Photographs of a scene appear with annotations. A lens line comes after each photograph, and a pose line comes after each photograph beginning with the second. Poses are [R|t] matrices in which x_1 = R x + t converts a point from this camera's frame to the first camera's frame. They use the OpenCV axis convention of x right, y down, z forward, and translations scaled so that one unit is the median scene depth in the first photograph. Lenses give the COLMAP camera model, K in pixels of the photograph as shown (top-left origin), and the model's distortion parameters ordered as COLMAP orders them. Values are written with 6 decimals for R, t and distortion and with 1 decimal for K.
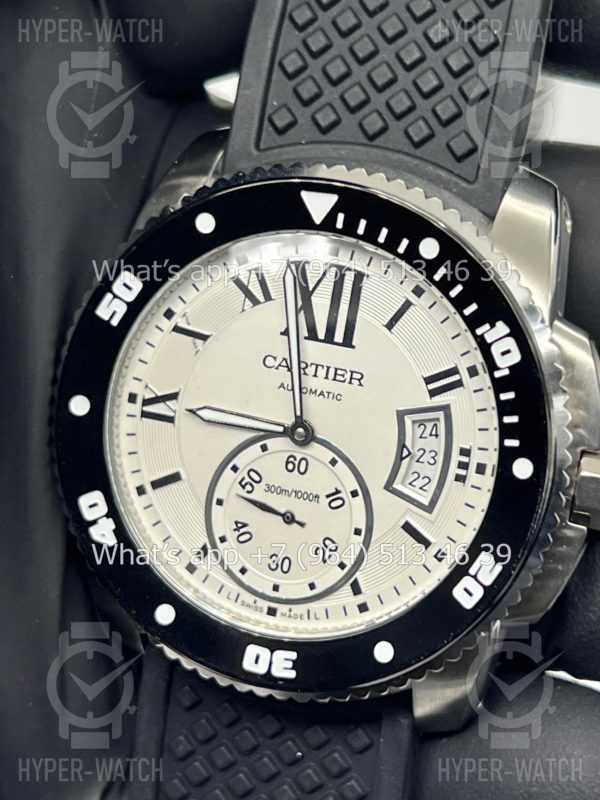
lens RADIAL K [[1880.1, 0, 300.0], [0, 1880.1, 400.0], [0, 0, 1]] dist [0.268472, -0.725307]
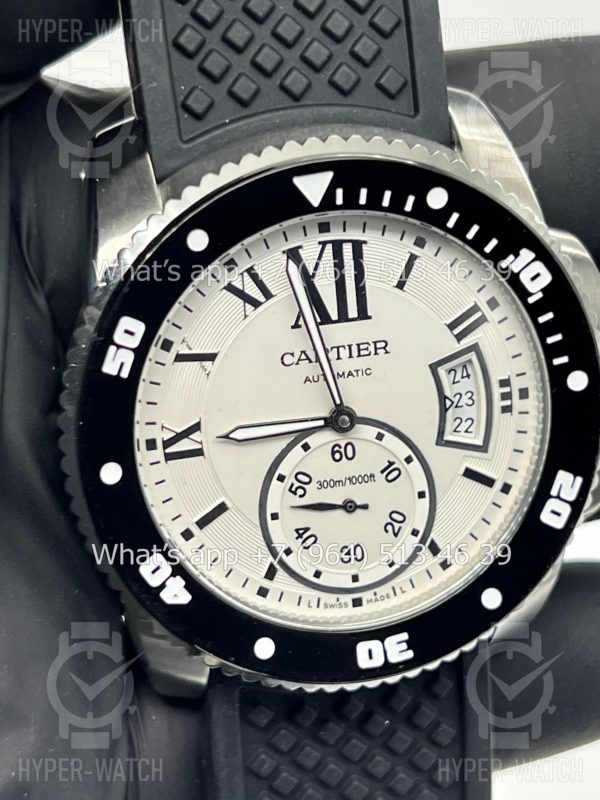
lens RADIAL K [[1880.1, 0, 300.0], [0, 1880.1, 400.0], [0, 0, 1]] dist [0.268472, -0.725307]
pose [[0.841883, -0.336890, 0.421590, -0.418141], [0.280355, 0.940551, 0.191740, -0.181600], [-0.461122, -0.043227, 0.886283, 0.162867]]
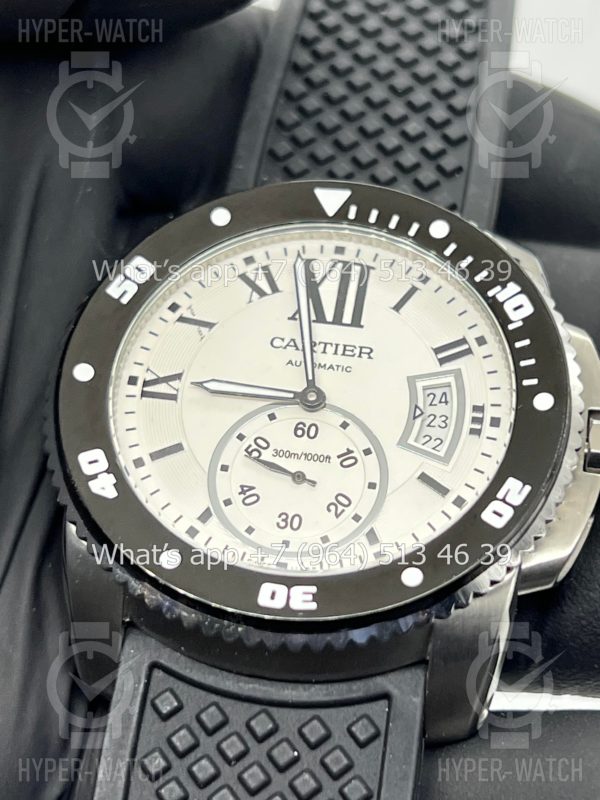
lens RADIAL K [[1879.8, 0, 300.0], [0, 1879.8, 400.0], [0, 0, 1]] dist [0.086757, -0.116353]
pose [[0.973355, 0.104556, 0.204080, -0.209953], [0.023585, 0.839625, -0.542654, 0.561704], [-0.228089, 0.533008, 0.814787, 0.186942]]
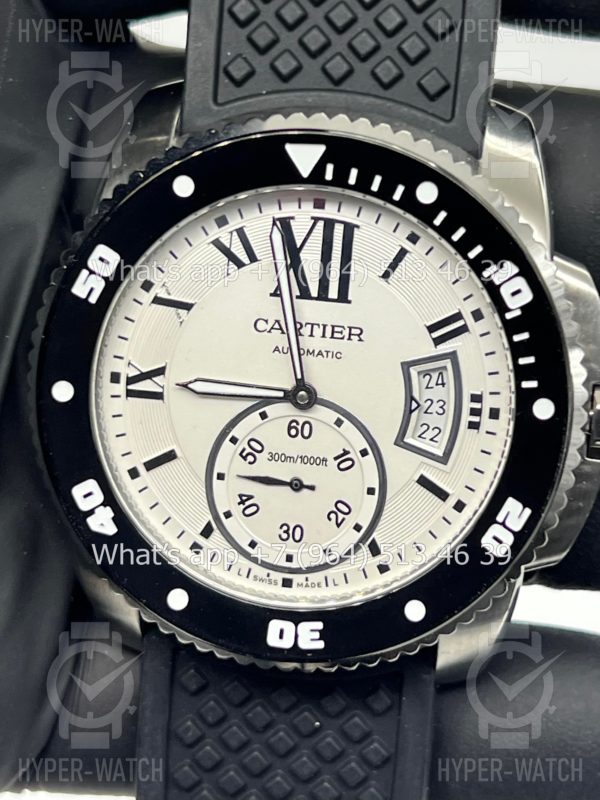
lens RADIAL K [[1880.1, 0, 300.0], [0, 1880.1, 400.0], [0, 0, 1]] dist [0.268472, -0.725307]
pose [[0.980633, -0.104707, 0.165516, -0.160431], [0.098747, 0.994145, 0.043863, -0.022838], [-0.169140, -0.026670, 0.985231, 0.052481]]
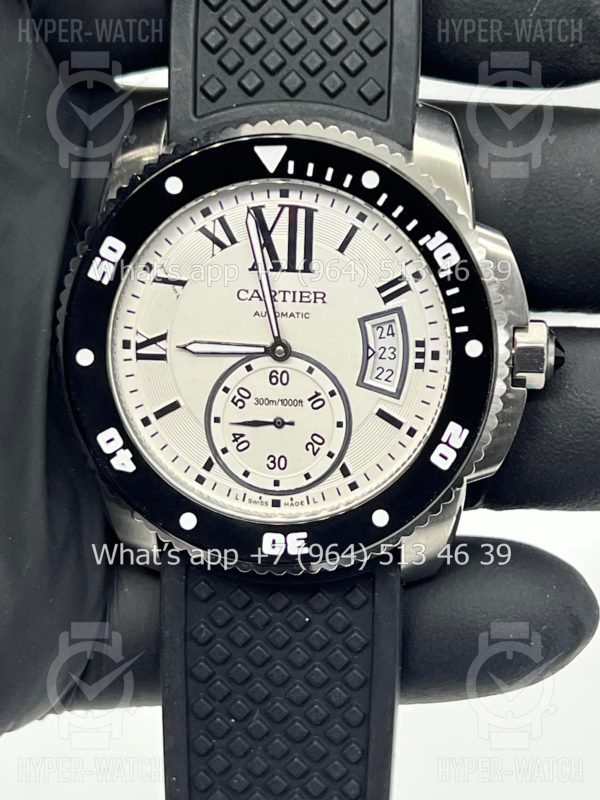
lens RADIAL K [[1880.1, 0, 300.0], [0, 1880.1, 400.0], [0, 0, 1]] dist [0.268472, -0.725307]
pose [[0.970977, -0.160280, 0.177521, -0.202724], [0.154974, 0.986962, 0.043460, -0.001139], [-0.182172, -0.014687, 0.983157, -0.167847]]
